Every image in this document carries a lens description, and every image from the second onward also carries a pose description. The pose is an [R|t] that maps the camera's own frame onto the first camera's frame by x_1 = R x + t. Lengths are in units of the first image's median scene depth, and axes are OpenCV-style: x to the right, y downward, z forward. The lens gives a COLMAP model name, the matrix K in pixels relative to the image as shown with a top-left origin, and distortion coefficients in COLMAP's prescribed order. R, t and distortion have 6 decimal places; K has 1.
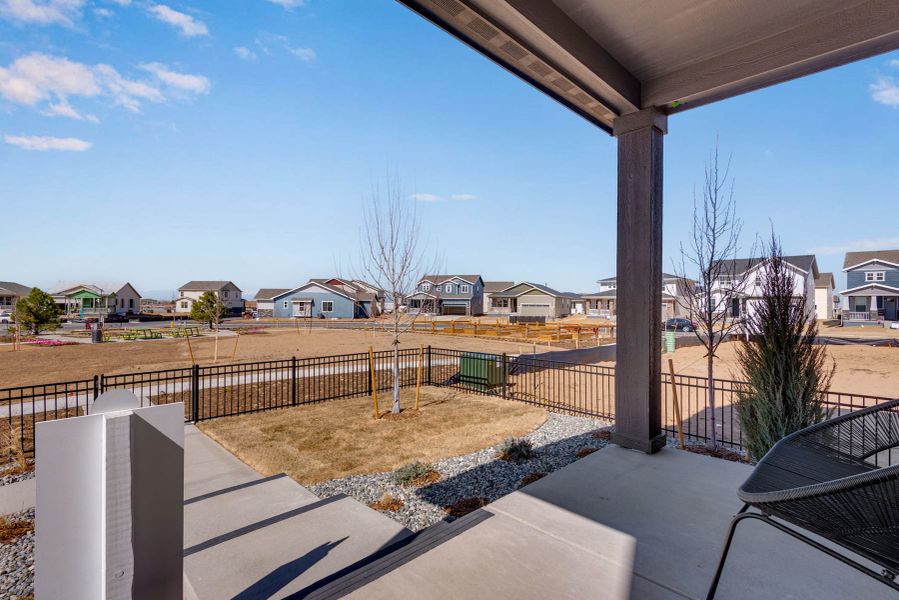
lens RADIAL K [[425.8, 0, 441.4], [0, 425.8, 300.7], [0, 0, 1]] dist [0.002192, -0.000631]
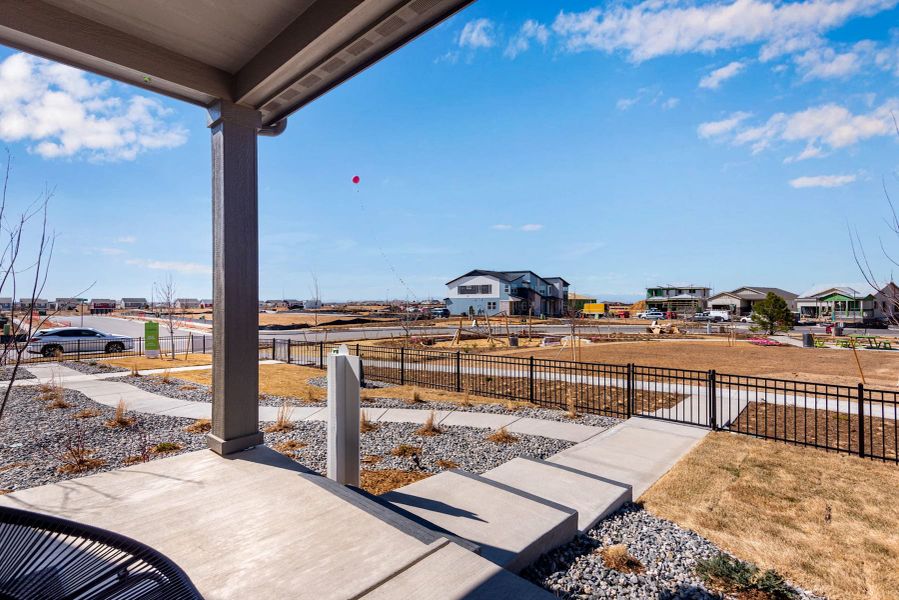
lens RADIAL K [[425.8, 0, 444.1], [0, 425.8, 300.7], [0, 0, 1]] dist [0.002192, -0.000631]
pose [[0.049629, -0.012308, -0.998692, 0.348014], [0.004422, 0.999917, -0.012103, 0.004013], [0.998758, -0.003815, 0.049680, 0.342743]]
